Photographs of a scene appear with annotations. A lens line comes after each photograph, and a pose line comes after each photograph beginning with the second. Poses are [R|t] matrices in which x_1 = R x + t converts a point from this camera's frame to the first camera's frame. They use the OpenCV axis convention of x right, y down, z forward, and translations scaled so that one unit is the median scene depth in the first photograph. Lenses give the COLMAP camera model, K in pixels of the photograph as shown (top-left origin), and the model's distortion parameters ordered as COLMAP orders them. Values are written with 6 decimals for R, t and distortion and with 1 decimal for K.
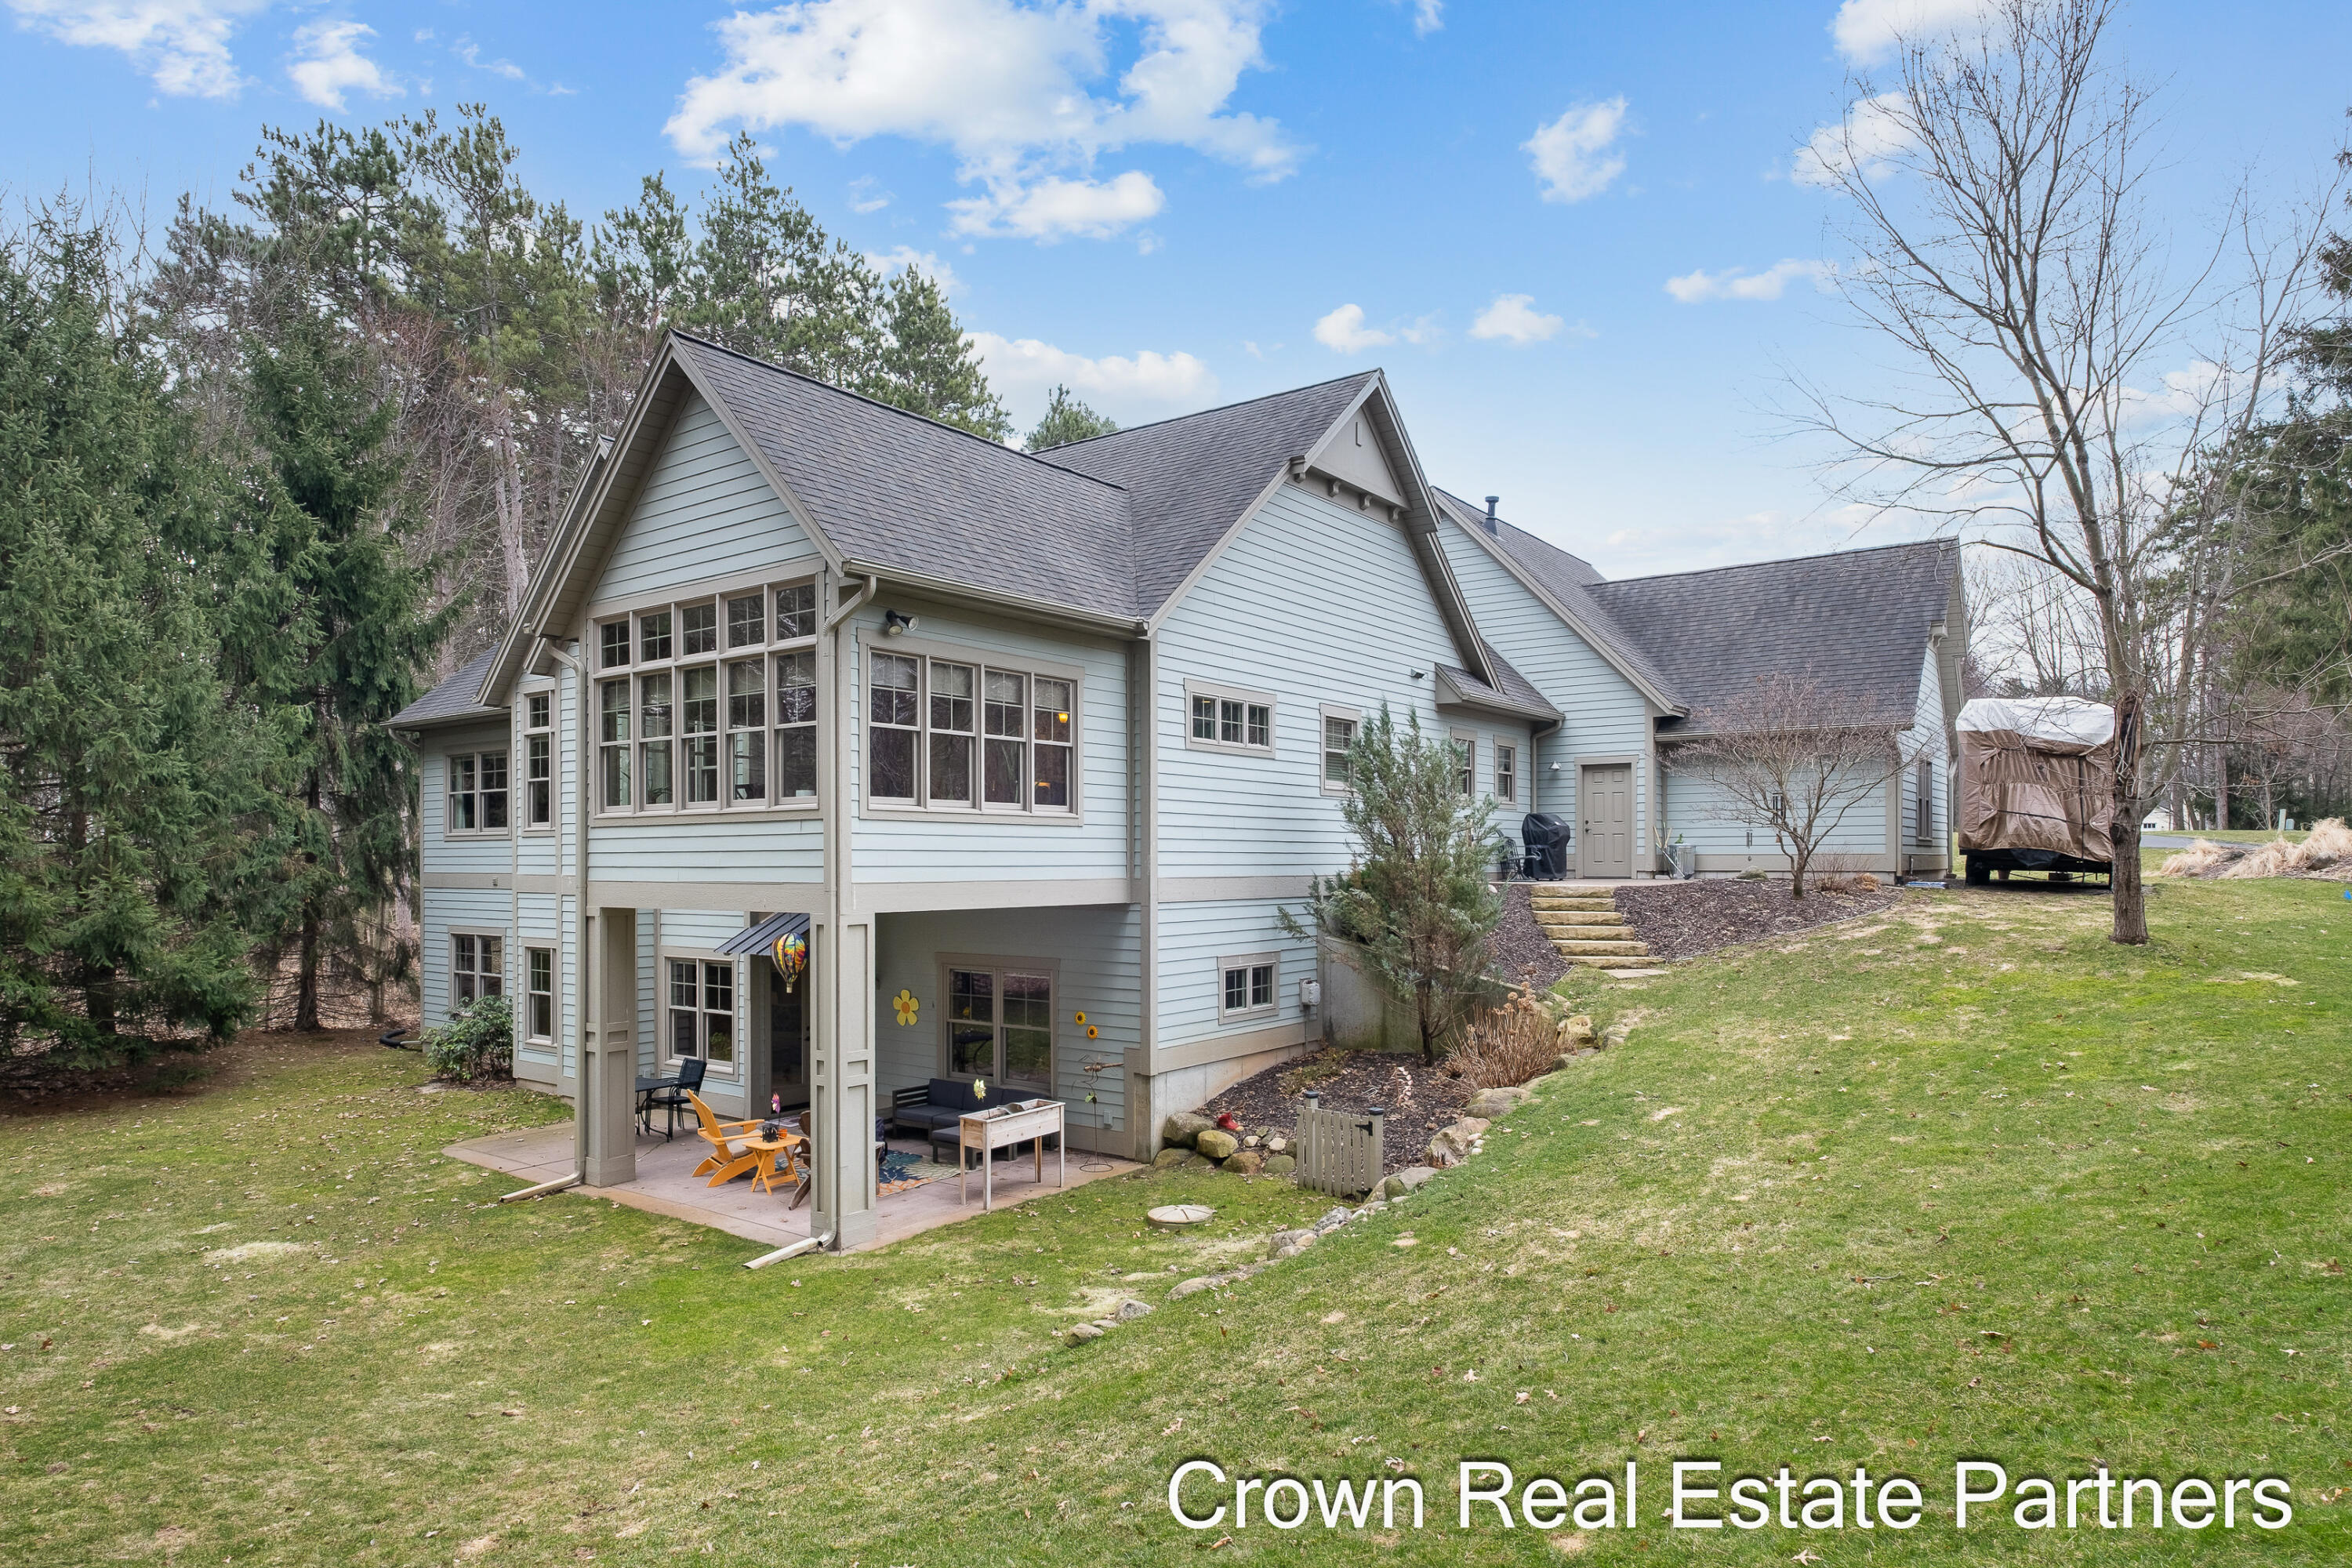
lens RADIAL K [[1308.6, 0, 1145.1], [0, 1308.6, 844.4], [0, 0, 1]] dist [-0.012375, -0.002647]
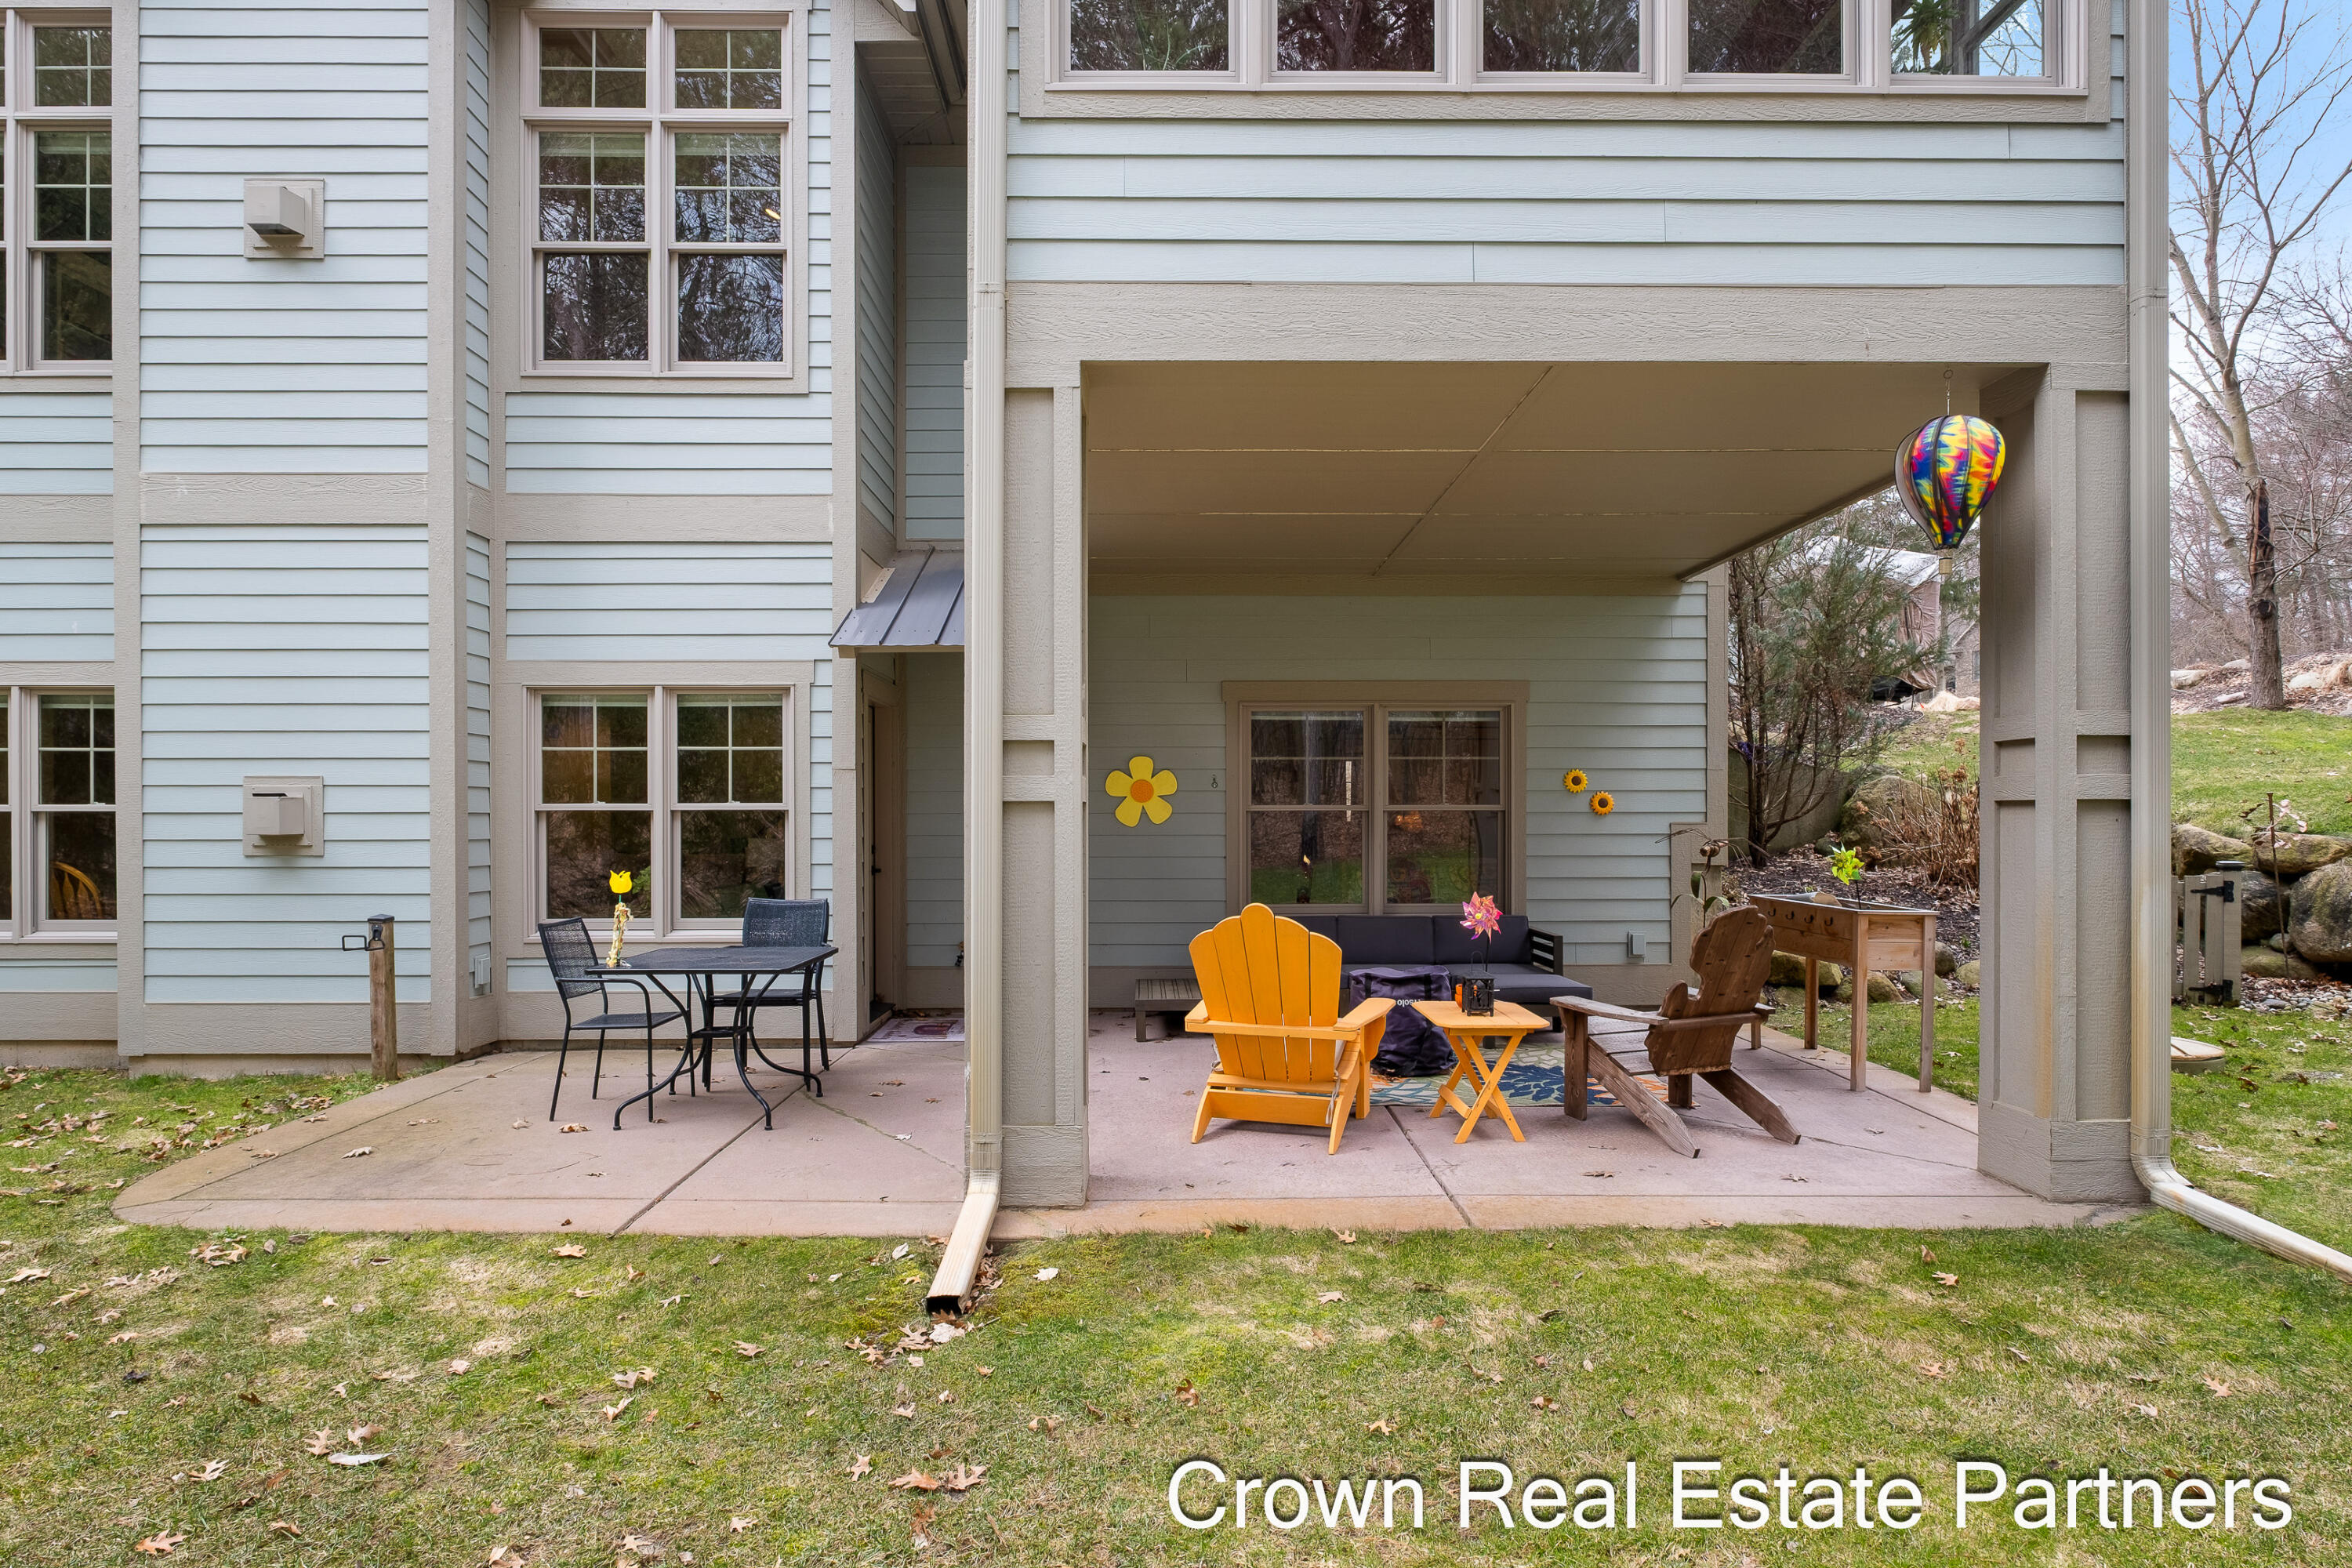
lens RADIAL K [[1308.6, 0, 1165.8], [0, 1308.6, 777.2], [0, 0, 1]] dist [-0.012375, -0.002647]
pose [[0.814721, 0.010236, 0.579763, -0.572306], [-0.003837, 0.999917, -0.012262, 0.151527], [-0.579841, 0.007766, 0.814693, 0.690968]]
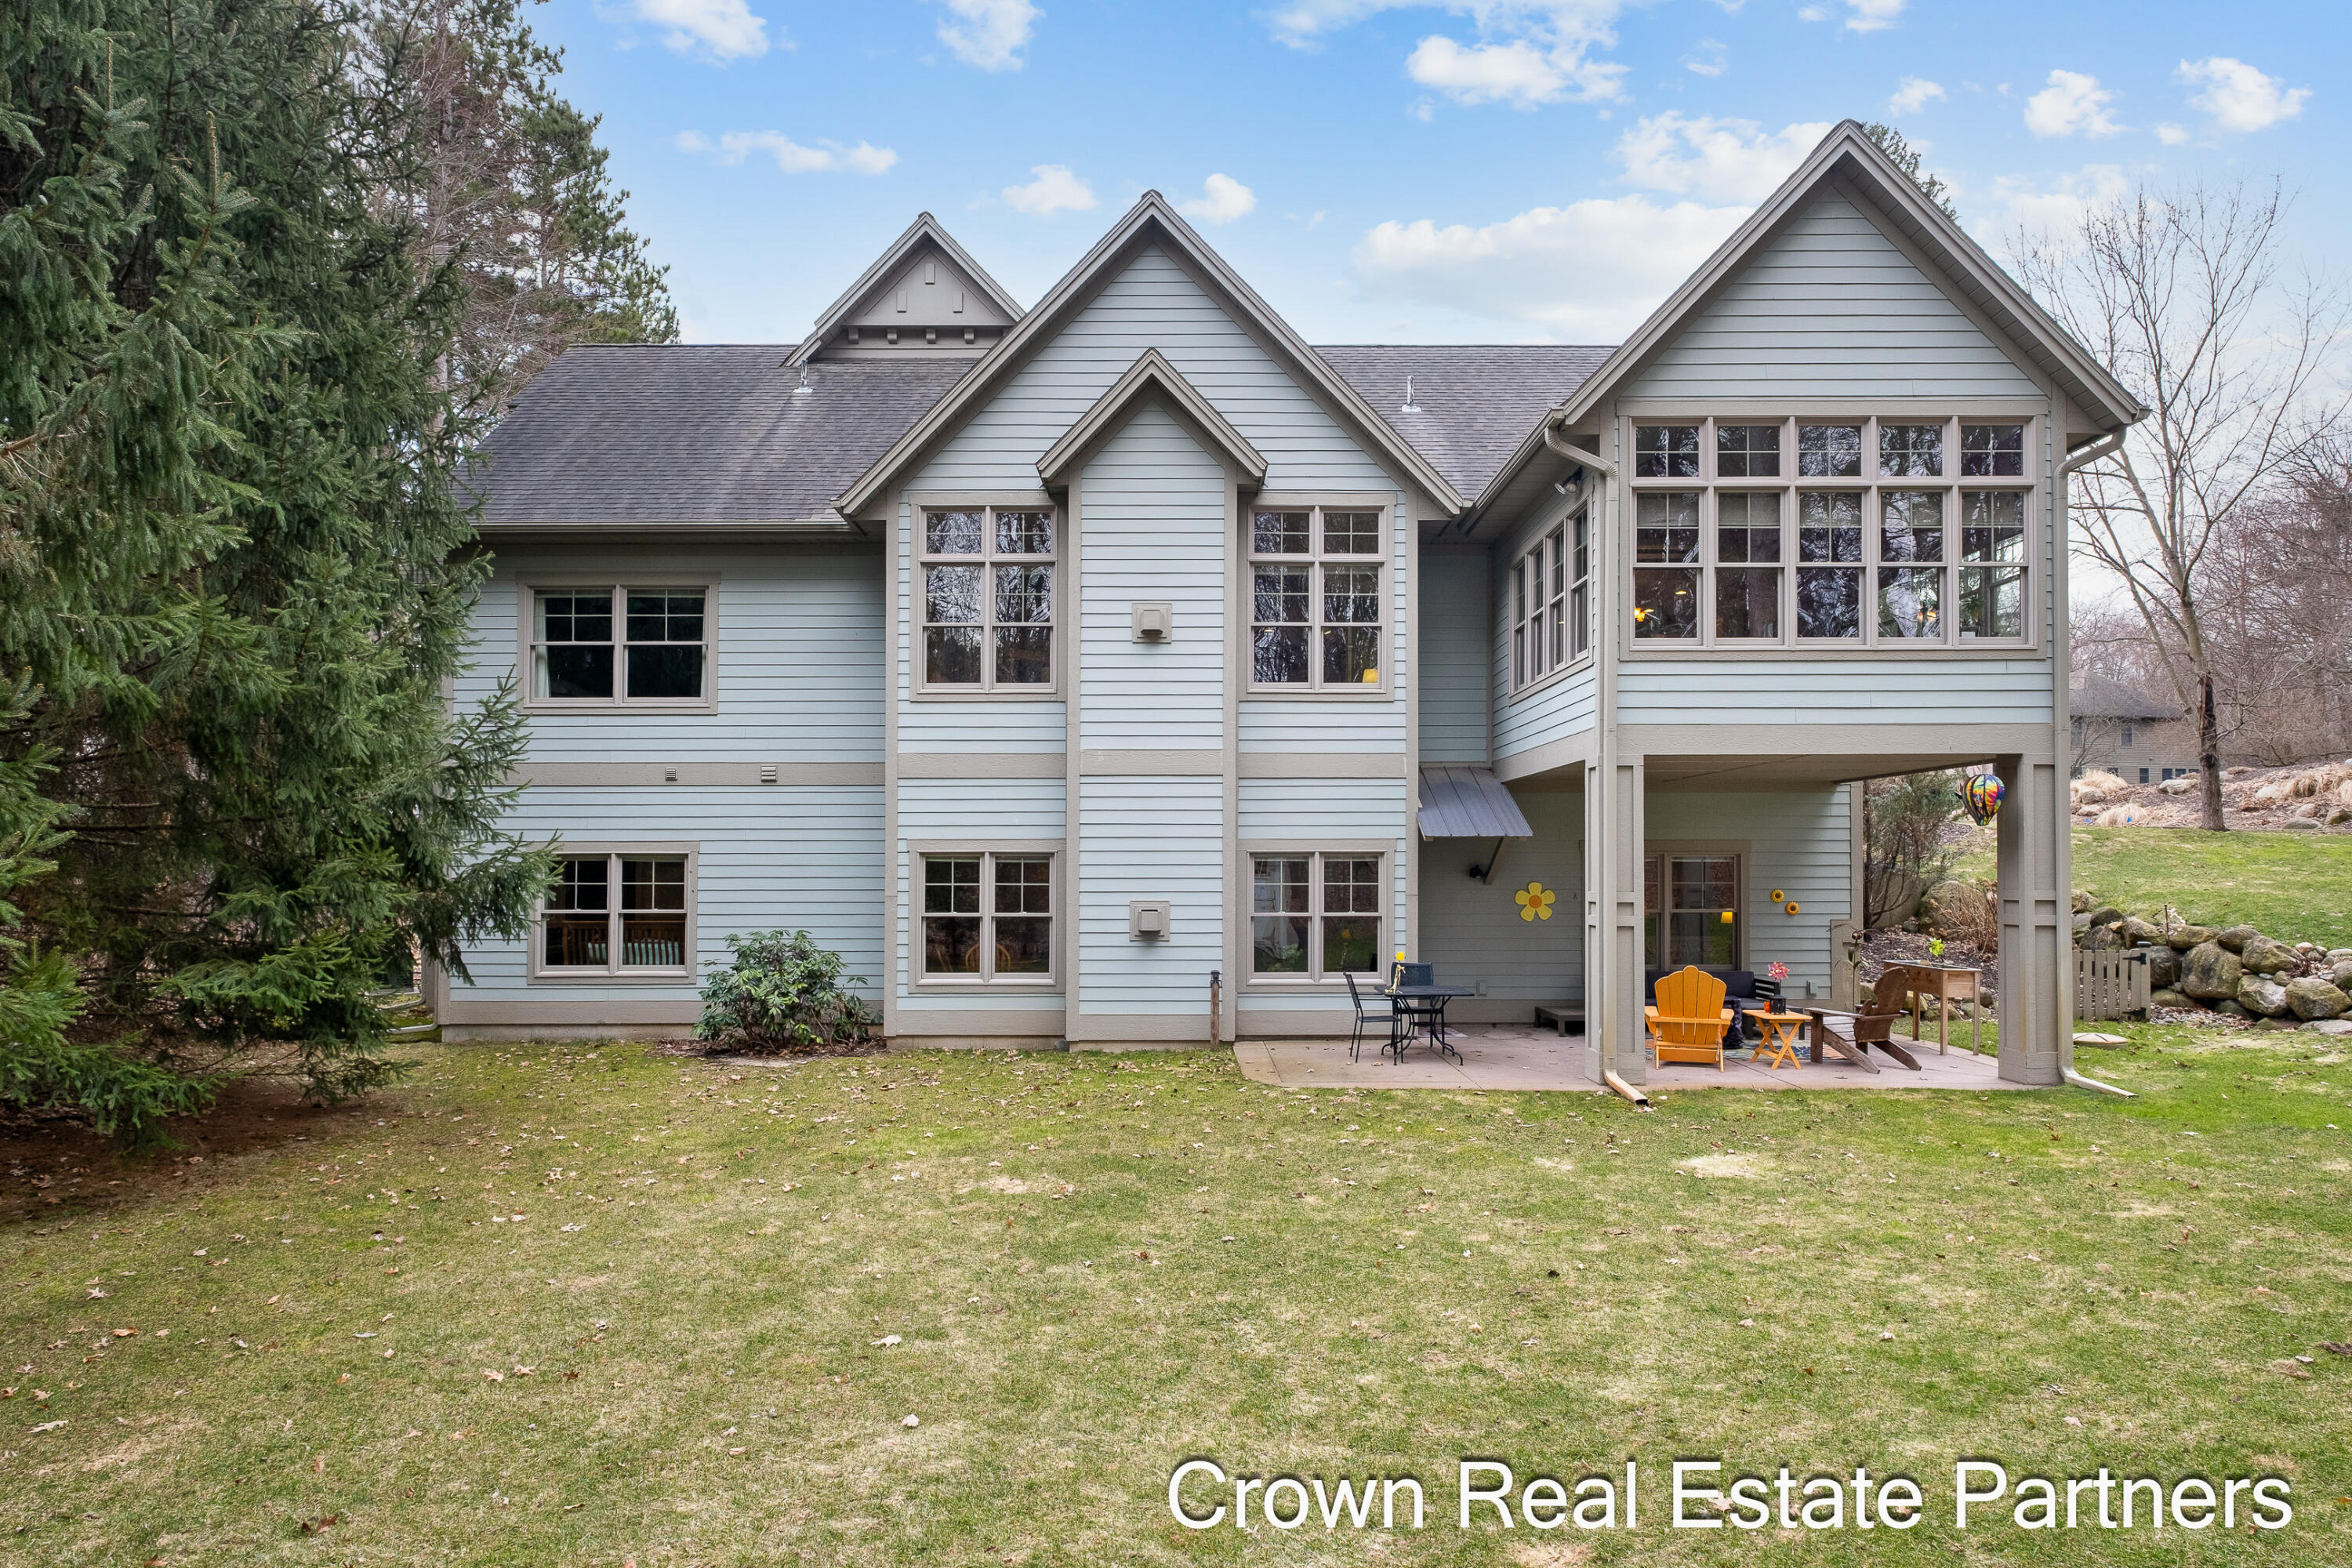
lens RADIAL K [[1308.6, 0, 1186.4], [0, 1308.6, 810.8], [0, 0, 1]] dist [-0.012375, -0.002647]
pose [[0.823808, 0.020229, 0.566508, -1.100263], [-0.004591, 0.999568, -0.029017, 0.106783], [-0.566850, 0.021303, 0.823545, 0.452457]]
